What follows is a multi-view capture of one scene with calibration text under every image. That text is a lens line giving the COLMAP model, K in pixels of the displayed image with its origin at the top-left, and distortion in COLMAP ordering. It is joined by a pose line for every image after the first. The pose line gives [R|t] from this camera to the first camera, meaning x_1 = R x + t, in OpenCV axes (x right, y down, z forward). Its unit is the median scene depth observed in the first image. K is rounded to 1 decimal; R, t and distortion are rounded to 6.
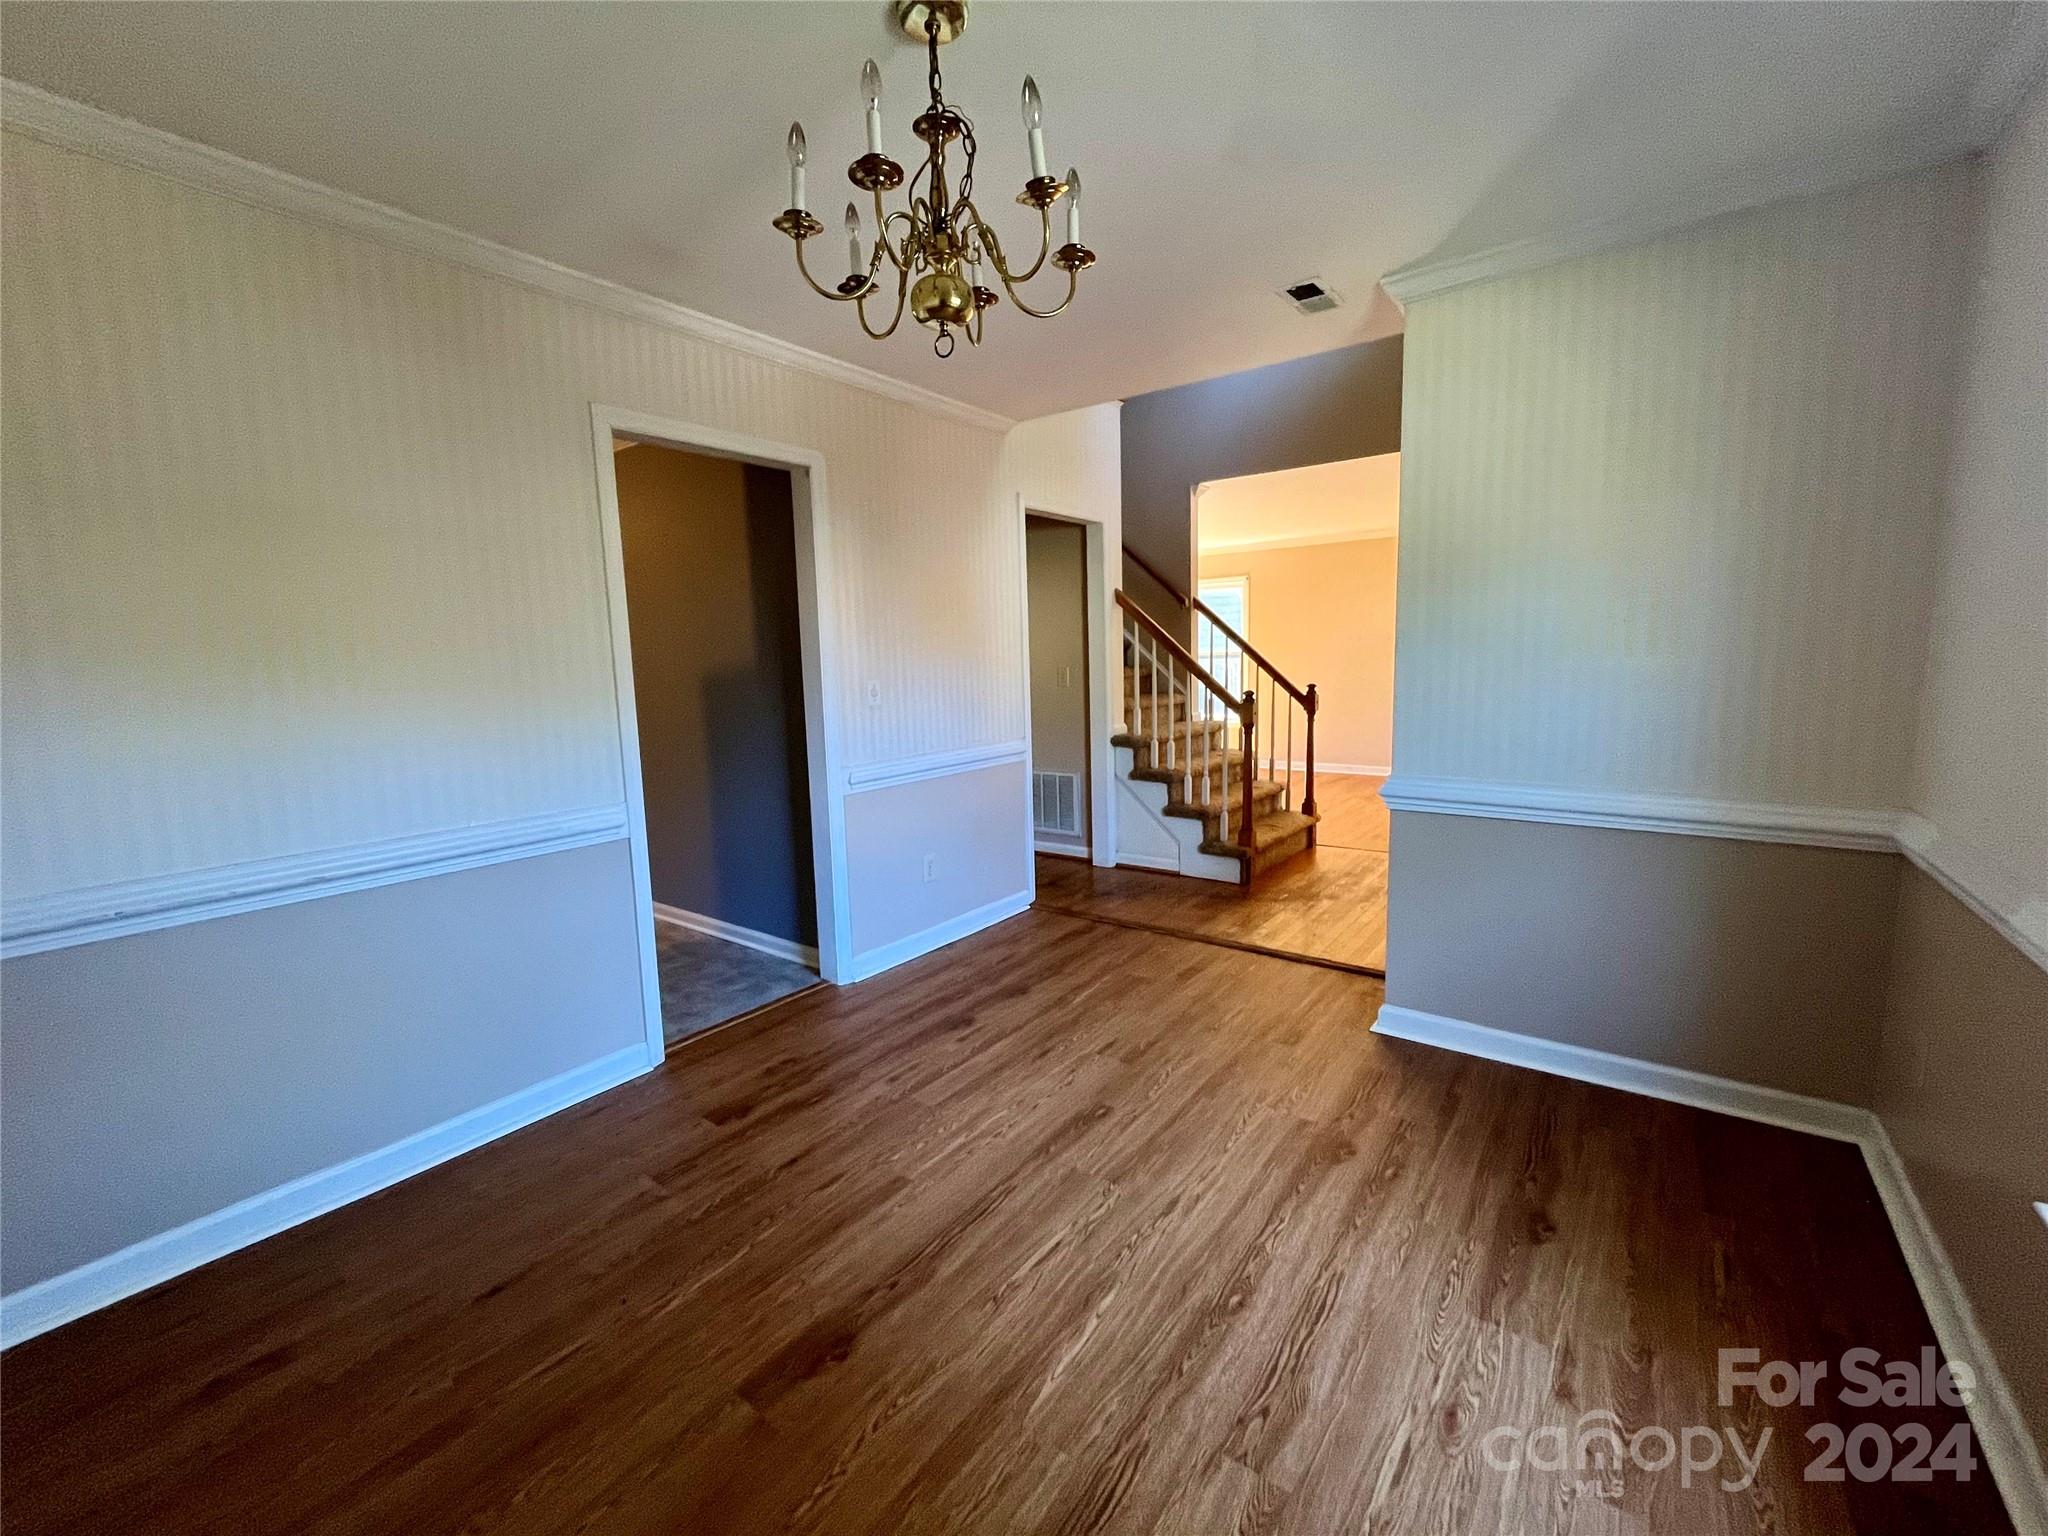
lens RADIAL K [[834.0, 0, 1020.8], [0, 834.0, 764.8], [0, 0, 1]] dist [-0.001467, -0.000171]
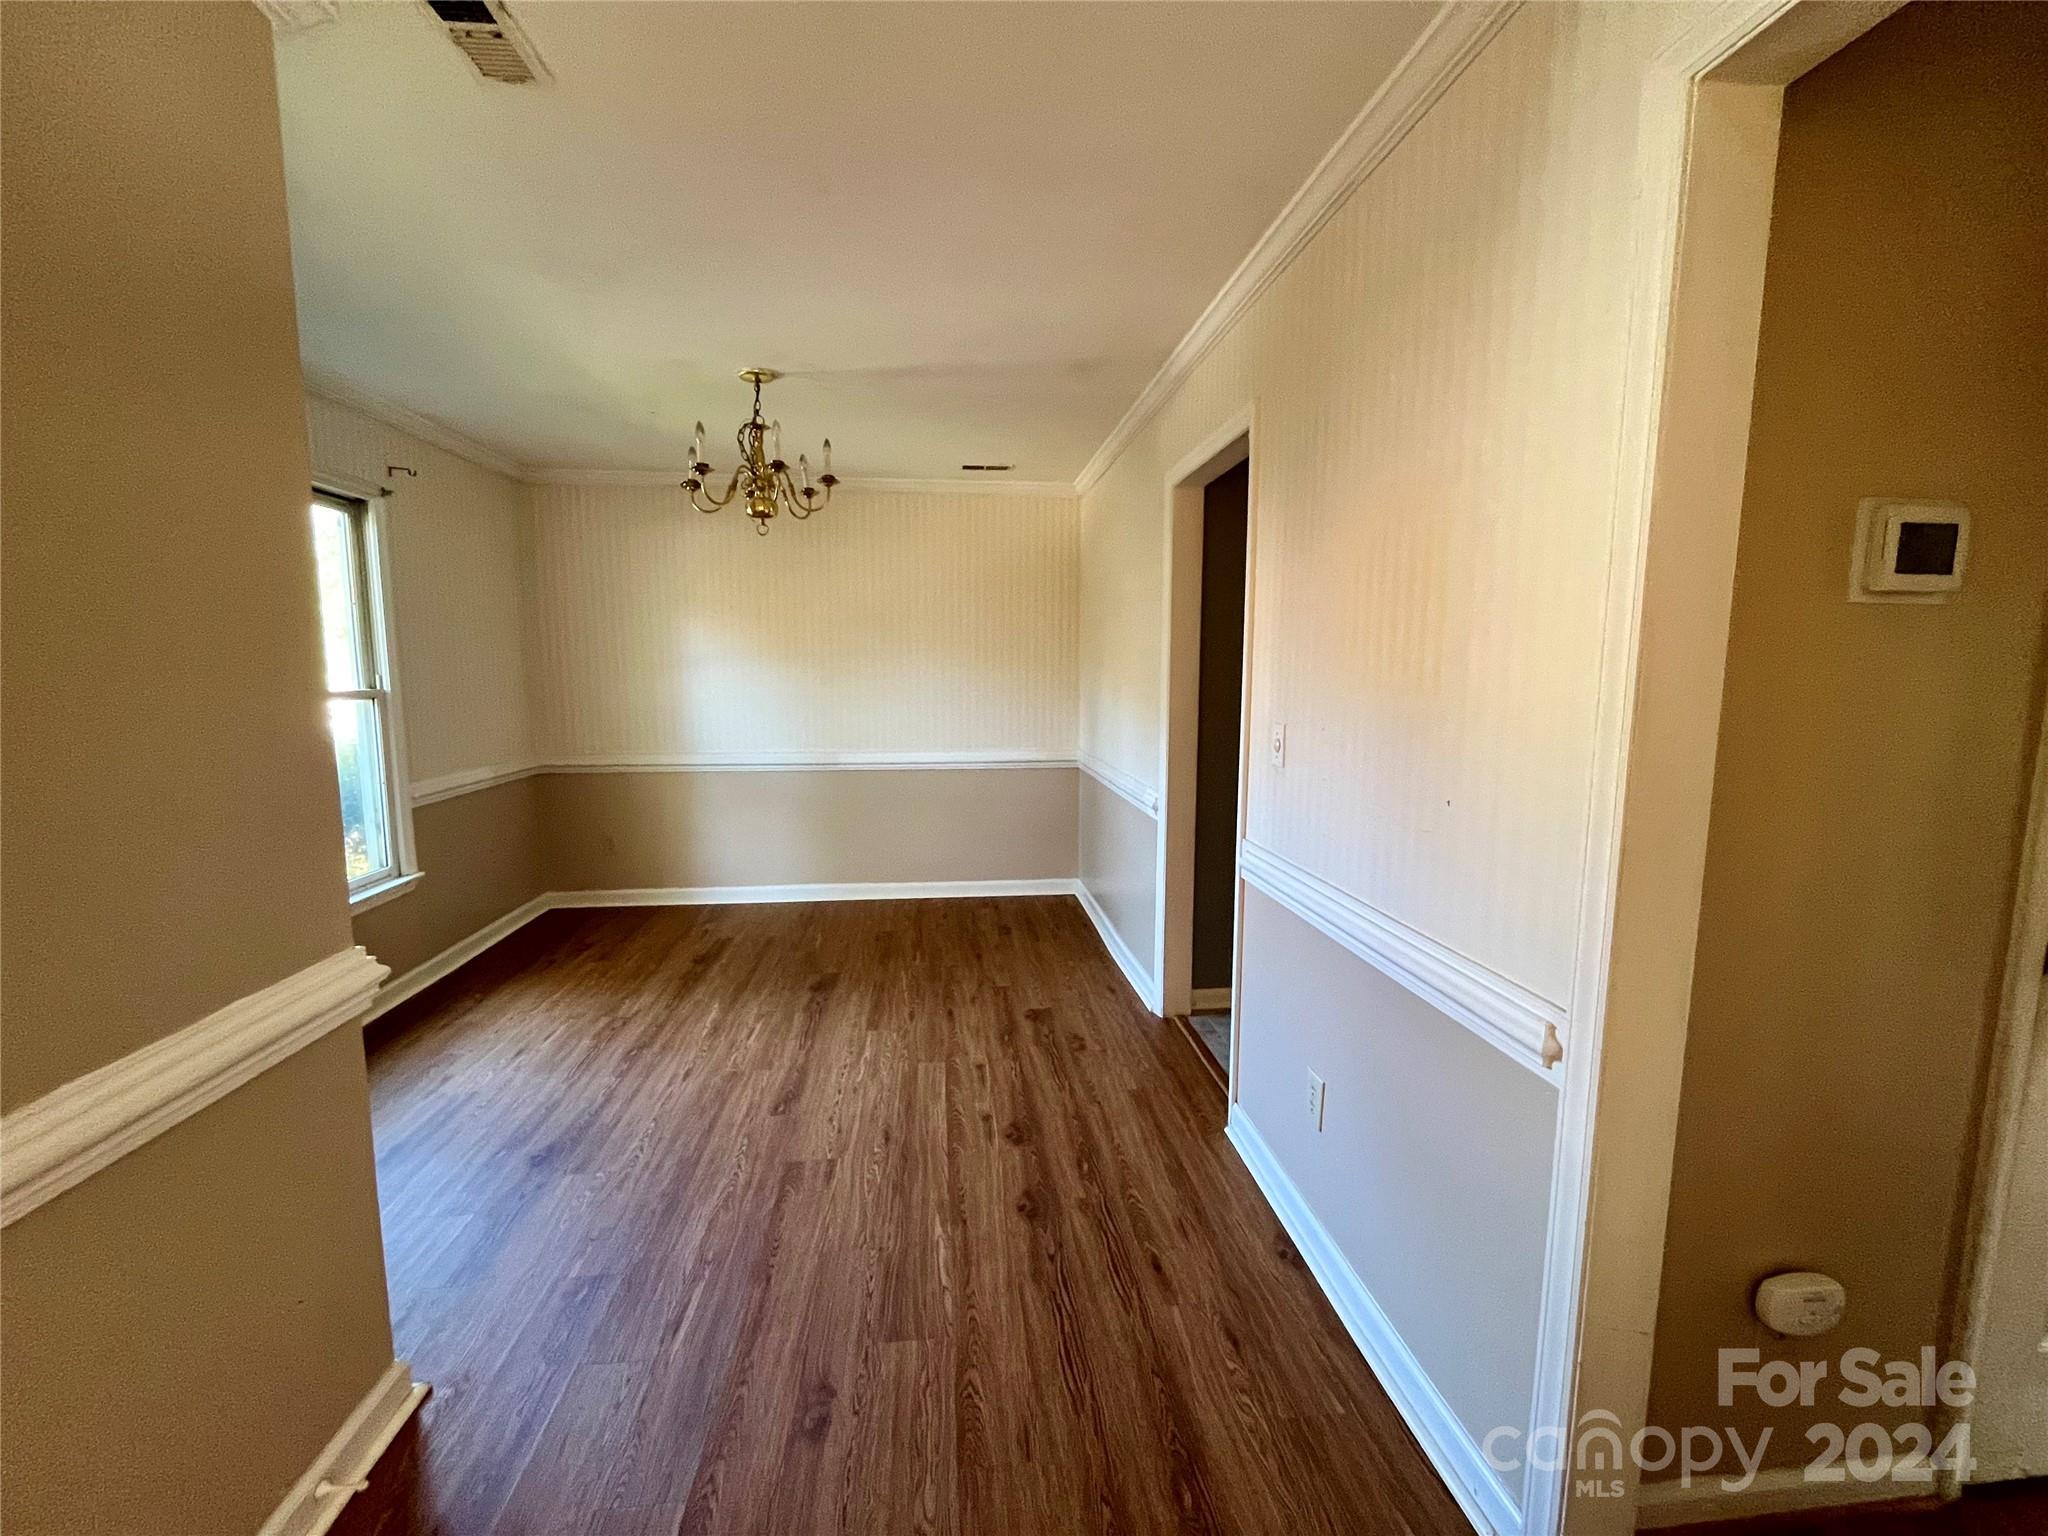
lens RADIAL K [[834.0, 0, 1020.8], [0, 834.0, 764.8], [0, 0, 1]] dist [-0.001467, -0.000171]
pose [[-0.729116, 0.105628, -0.676190, 0.546884], [-0.070298, 0.971233, 0.227518, -0.283207], [0.680770, 0.213422, -0.700716, 1.851775]]
